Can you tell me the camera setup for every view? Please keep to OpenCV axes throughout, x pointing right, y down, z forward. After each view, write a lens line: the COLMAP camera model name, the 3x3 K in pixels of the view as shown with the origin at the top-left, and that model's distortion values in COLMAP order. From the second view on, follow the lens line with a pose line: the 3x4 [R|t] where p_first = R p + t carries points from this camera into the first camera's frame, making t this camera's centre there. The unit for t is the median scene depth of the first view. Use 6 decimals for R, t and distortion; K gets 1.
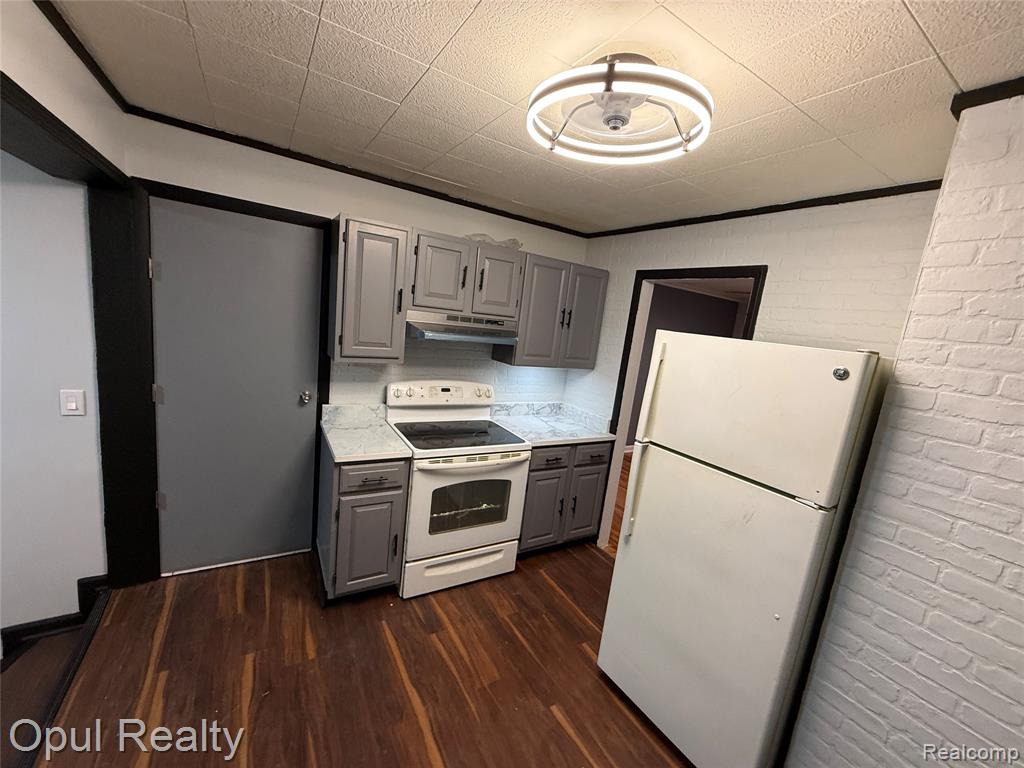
lens RADIAL K [[406.2, 0, 509.2], [0, 406.2, 385.6], [0, 0, 1]] dist [0.001705, 0.000156]
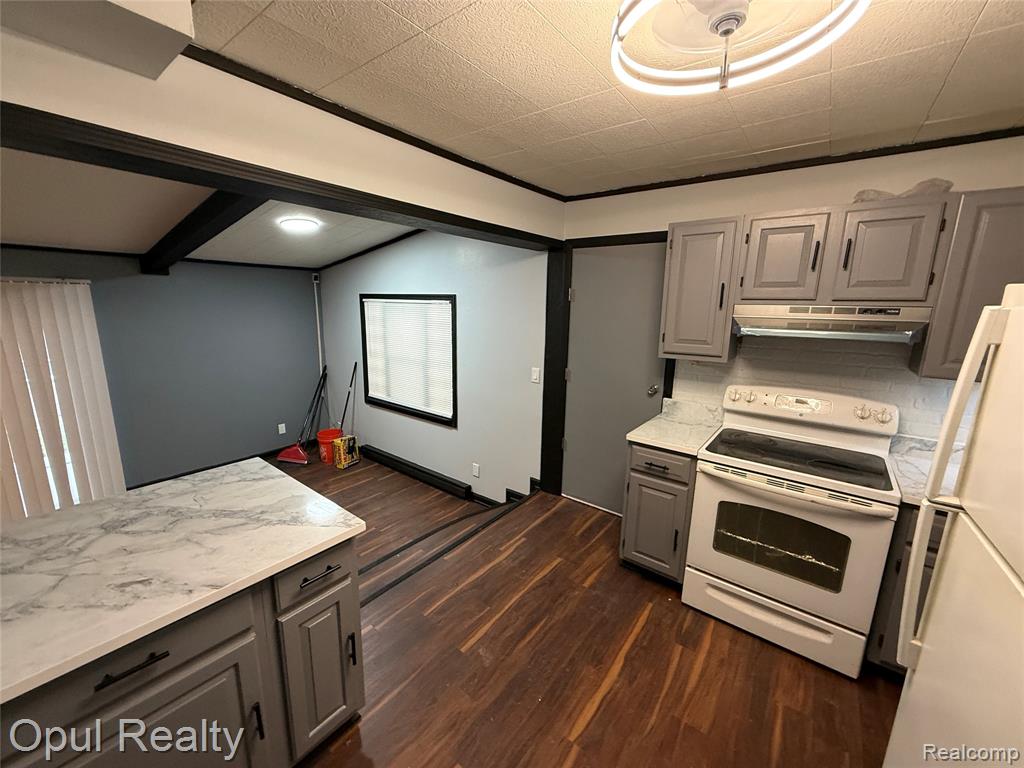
lens RADIAL K [[406.2, 0, 509.0], [0, 406.2, 385.1], [0, 0, 1]] dist [0.001705, 0.000156]
pose [[0.361083, 0.080321, -0.929068, 0.455551], [-0.130715, 0.990807, 0.034856, 0.032274], [0.923327, 0.108857, 0.368263, 0.205631]]
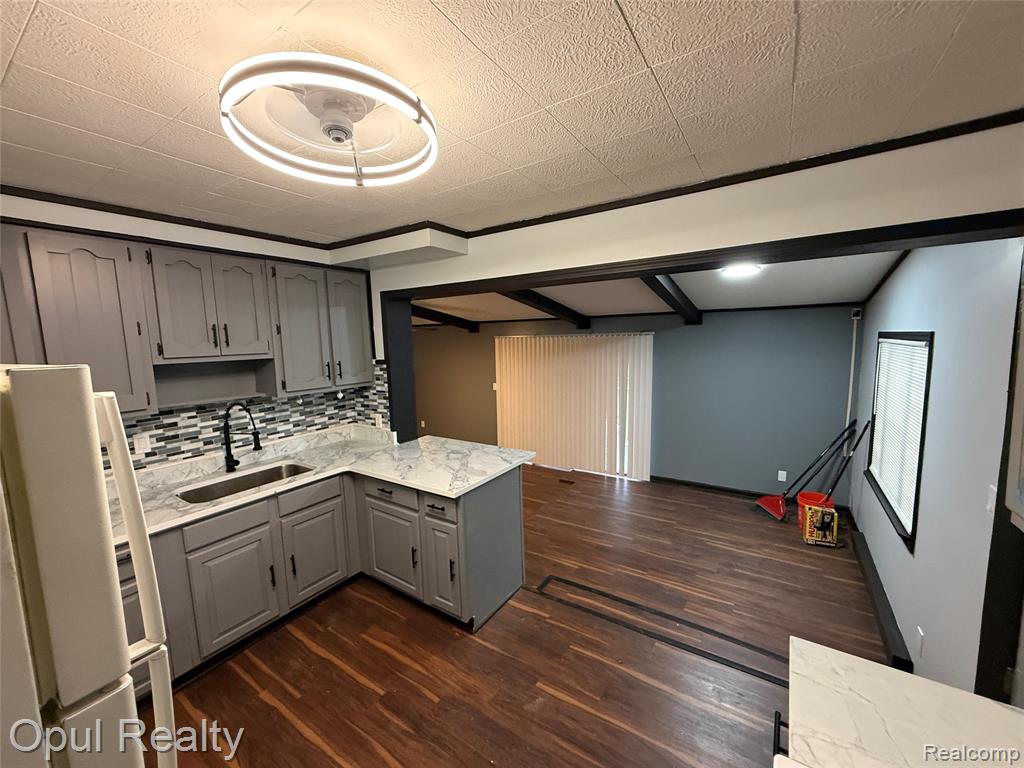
lens RADIAL K [[406.2, 0, 509.9], [0, 406.2, 385.9], [0, 0, 1]] dist [0.001705, 0.000156]
pose [[-0.902049, -0.043891, -0.429396, 0.141508], [-0.148470, 0.965663, 0.213192, -0.181981], [0.405295, 0.256062, -0.877592, 1.070910]]
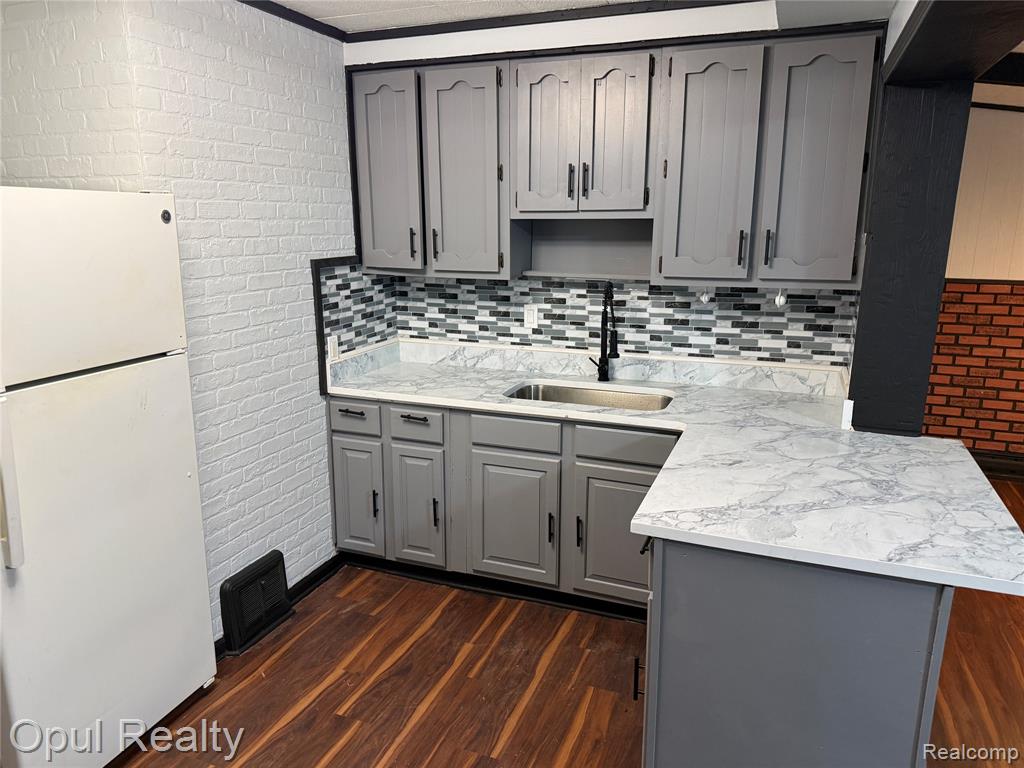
lens RADIAL K [[719.7, 0, 506.8], [0, 719.7, 388.5], [0, 0, 1]] dist [0.072463, -0.082841]
pose [[-0.599362, -0.298723, 0.742651, -0.610903], [0.056349, 0.909712, 0.411398, -0.177591], [-0.798492, 0.288424, -0.528415, 0.729669]]
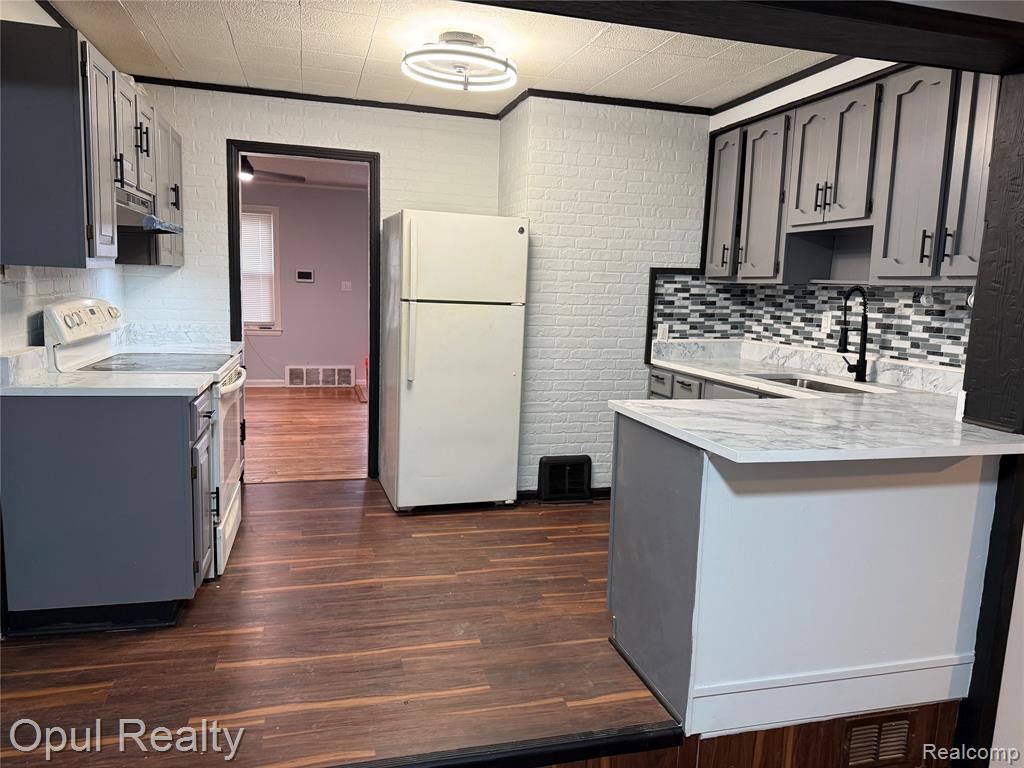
lens RADIAL K [[719.7, 0, 511.5], [0, 719.7, 388.1], [0, 0, 1]] dist [0.072463, -0.082841]
pose [[0.271916, -0.241863, 0.931431, -1.300951], [0.154440, 0.966322, 0.205837, -0.008166], [-0.949847, 0.087880, 0.300112, 0.049118]]
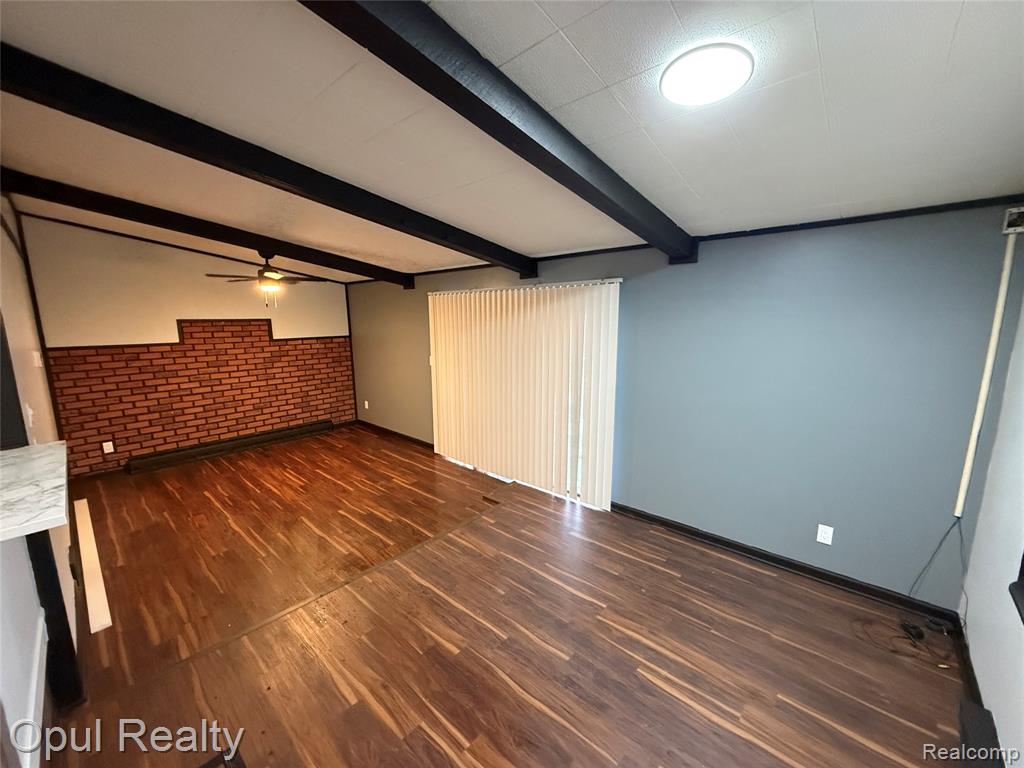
lens RADIAL K [[406.2, 0, 509.8], [0, 406.2, 386.8], [0, 0, 1]] dist [0.001705, 0.000156]
pose [[-0.953871, -0.057042, -0.294749, -0.838886], [-0.145645, 0.946436, 0.288177, -0.097329], [0.262523, 0.317813, -0.911086, 0.600085]]
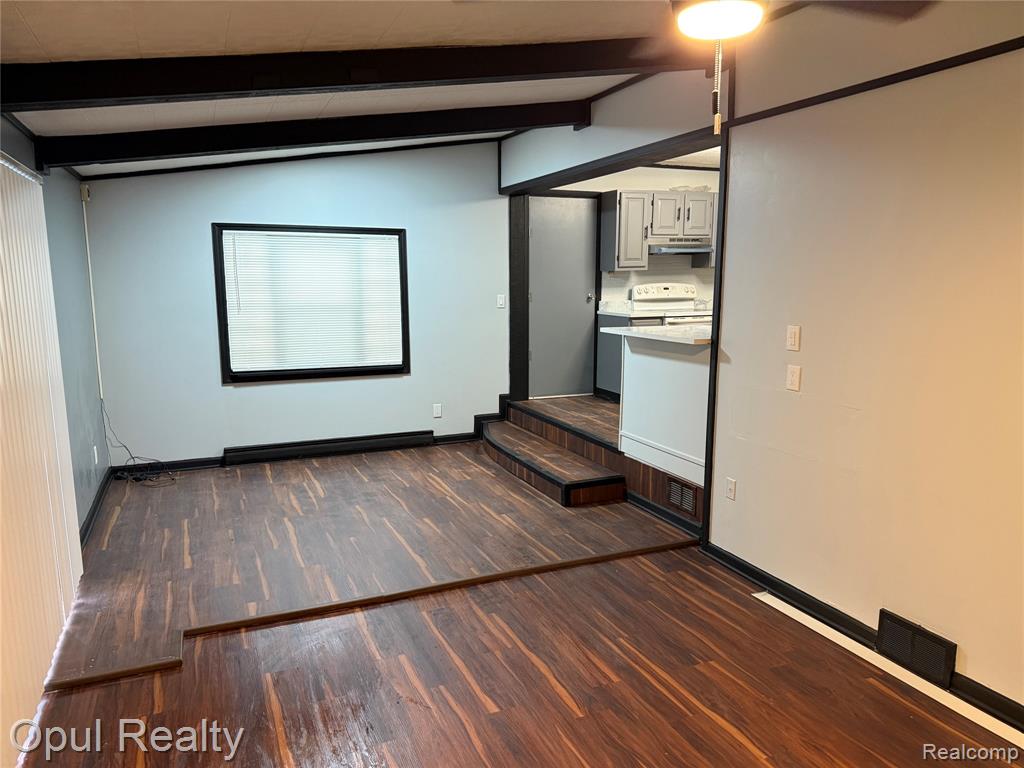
lens RADIAL K [[719.7, 0, 508.6], [0, 719.7, 389.3], [0, 0, 1]] dist [0.072463, -0.082841]
pose [[0.983146, -0.093743, -0.156961, -0.425159], [0.091155, 0.995557, -0.023621, 0.487751], [0.158478, 0.008915, 0.987322, -2.185291]]
